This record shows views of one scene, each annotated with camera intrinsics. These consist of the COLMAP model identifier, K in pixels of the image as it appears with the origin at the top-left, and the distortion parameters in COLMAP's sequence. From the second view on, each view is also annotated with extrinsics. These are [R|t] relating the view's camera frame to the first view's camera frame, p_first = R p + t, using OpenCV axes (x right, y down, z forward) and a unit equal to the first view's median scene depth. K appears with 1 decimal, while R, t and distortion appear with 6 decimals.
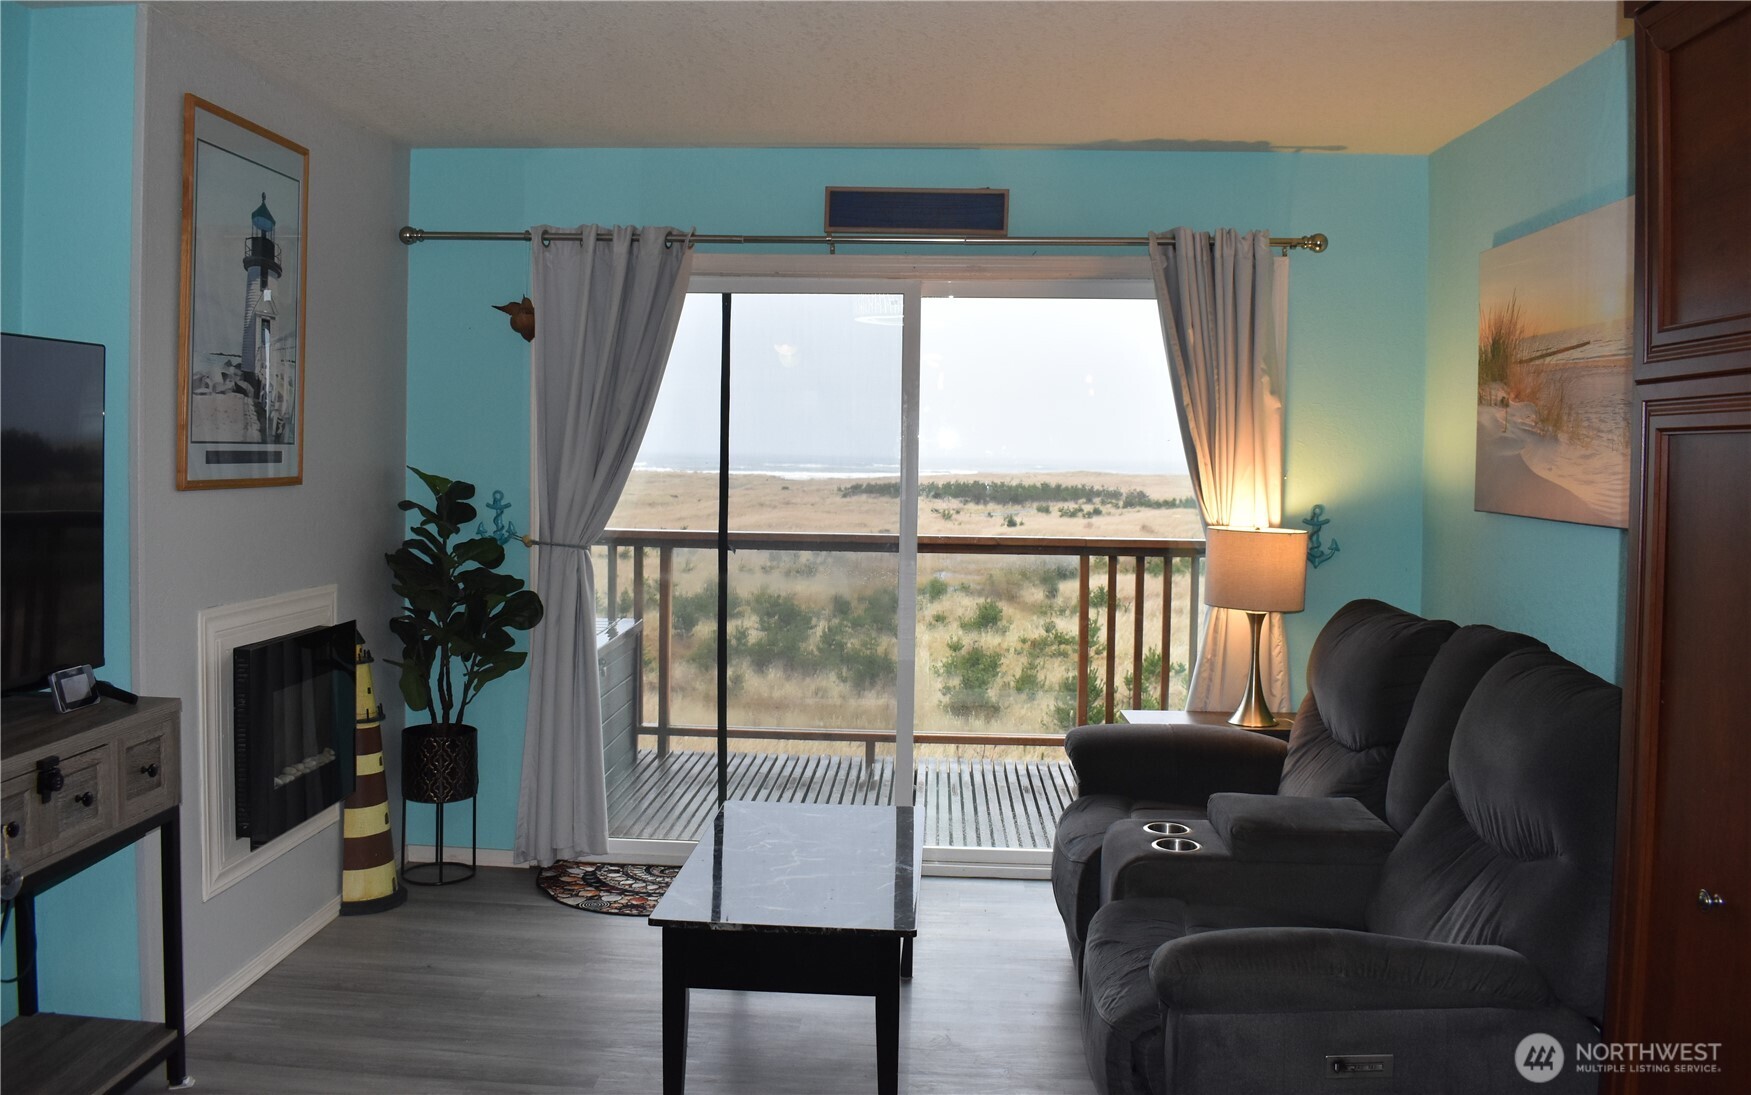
lens RADIAL K [[1376.1, 0, 873.0], [0, 1376.1, 499.4], [0, 0, 1]] dist [-0.089547, 0.003981]
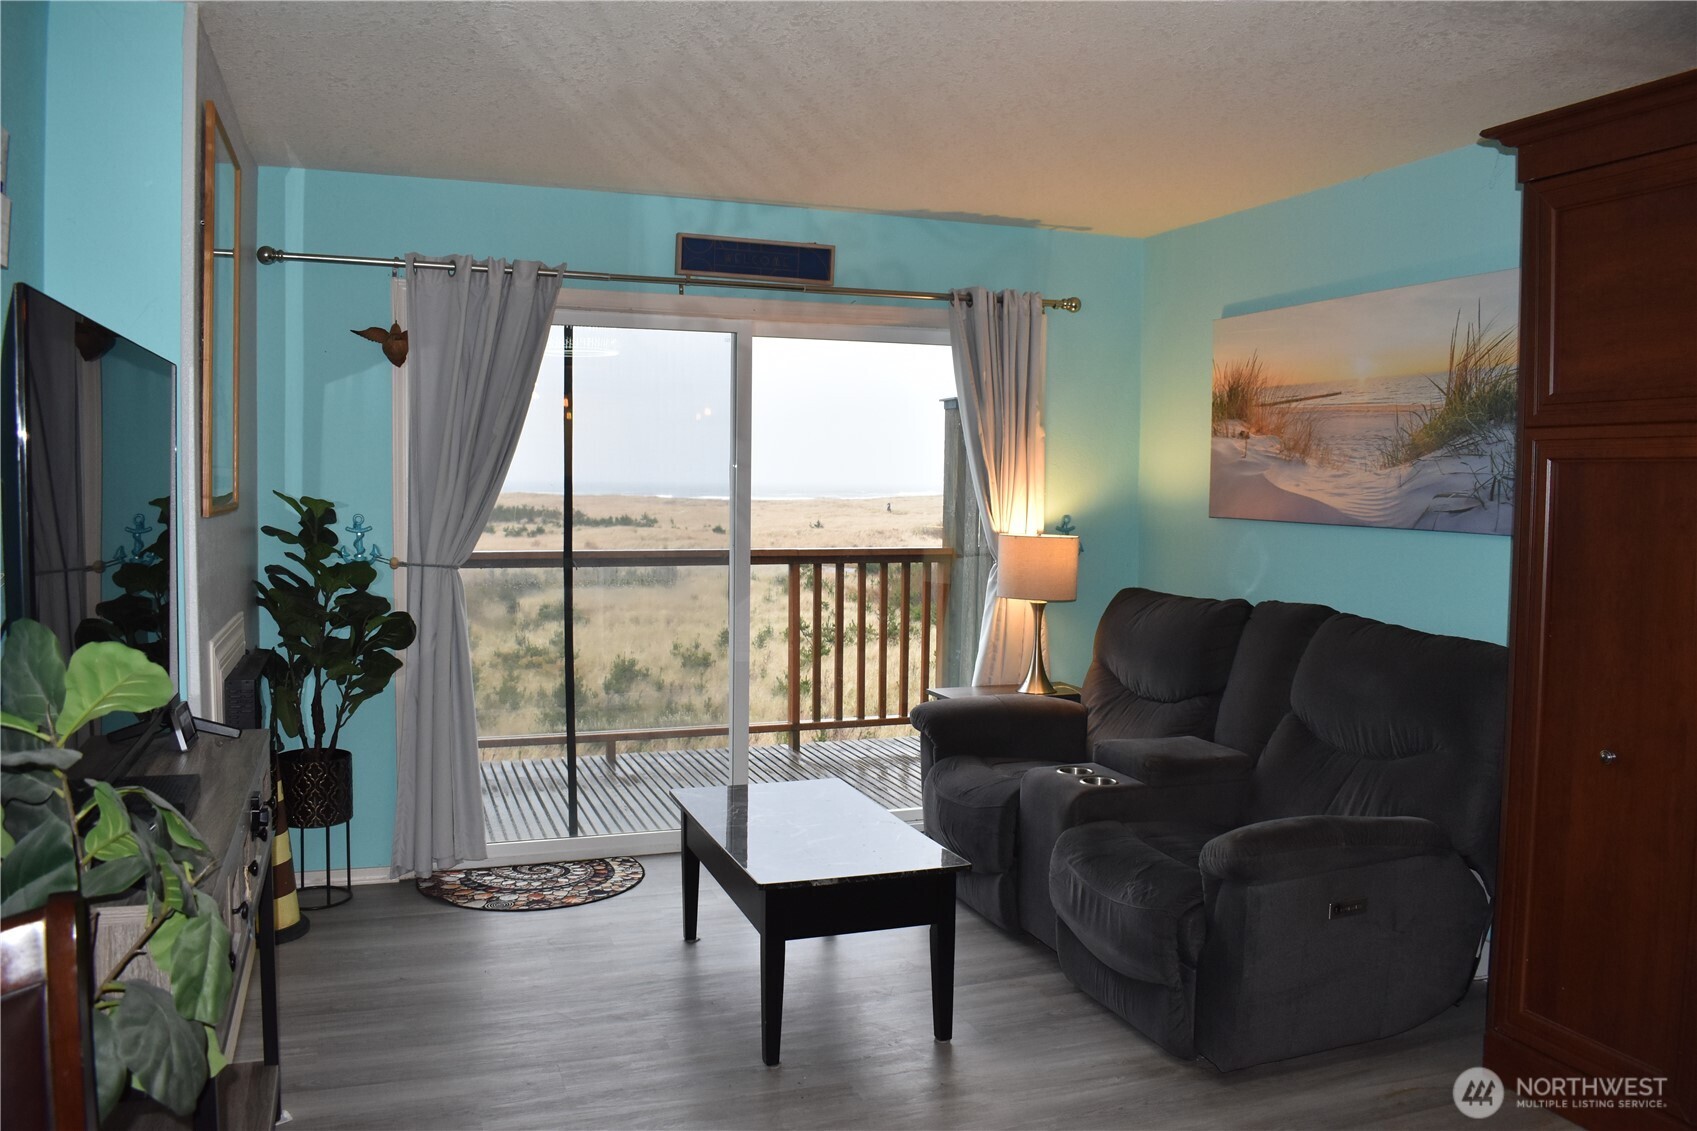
lens RADIAL K [[1286.2, 0, 848.5], [0, 1286.2, 565.5], [0, 0, 1]] dist [-0.085992, -0.001943]
pose [[0.919750, -0.030829, 0.391292, -0.319642], [0.016377, 0.999057, 0.040220, -0.000445], [-0.392163, -0.030584, 0.919387, -0.003973]]
